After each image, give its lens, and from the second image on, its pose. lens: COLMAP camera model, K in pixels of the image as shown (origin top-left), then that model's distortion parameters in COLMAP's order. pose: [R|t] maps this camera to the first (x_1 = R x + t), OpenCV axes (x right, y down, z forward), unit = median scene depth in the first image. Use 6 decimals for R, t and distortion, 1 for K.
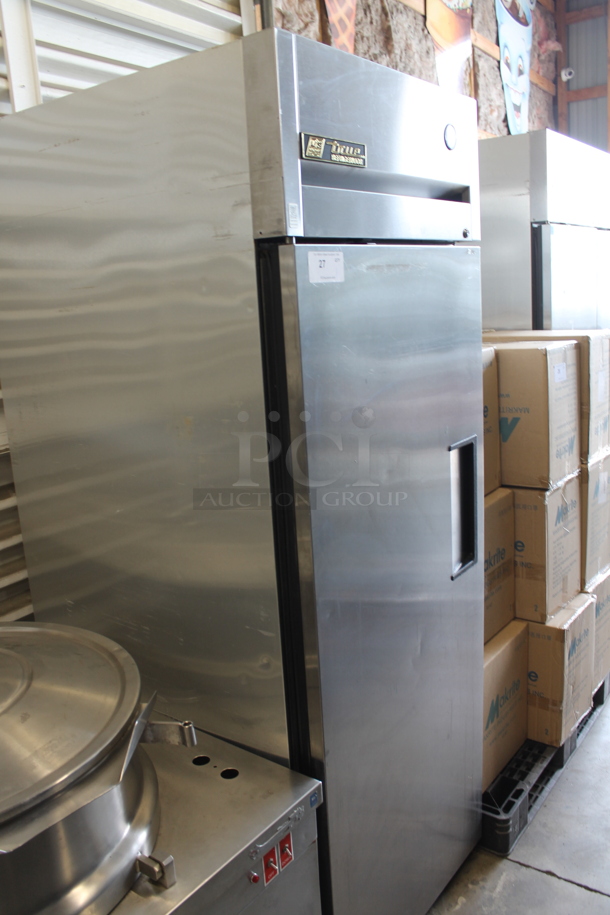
lens RADIAL K [[758.9, 0, 305.0], [0, 758.9, 457.5], [0, 0, 1]] dist [-0.002951, -0.000845]
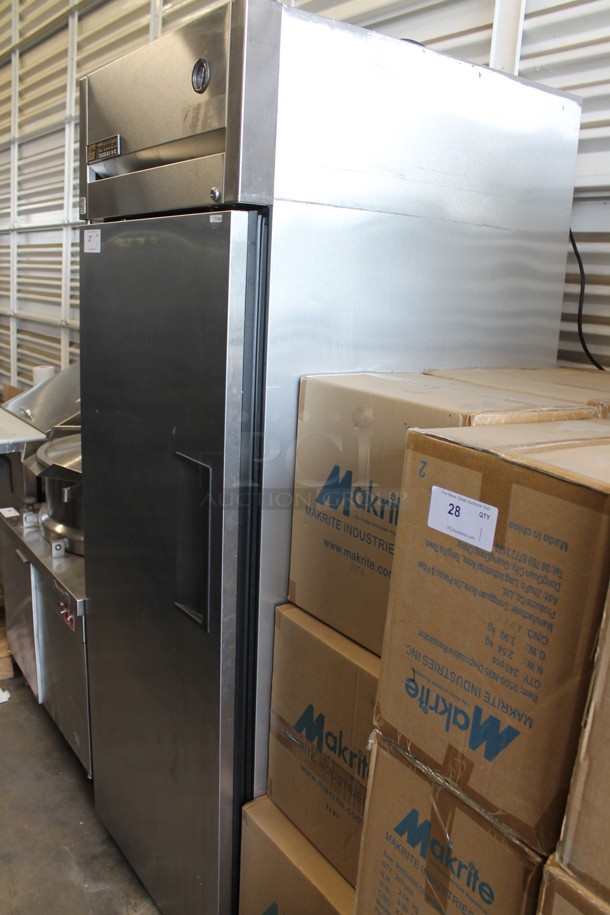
lens RADIAL K [[758.9, 0, 305.0], [0, 758.9, 457.5], [0, 0, 1]] dist [-0.002951, -0.000845]
pose [[-0.304044, 0.255805, -0.917671, 0.942899], [-0.237591, 0.912475, 0.333076, -0.334048], [0.922555, 0.319300, -0.216656, 1.342806]]
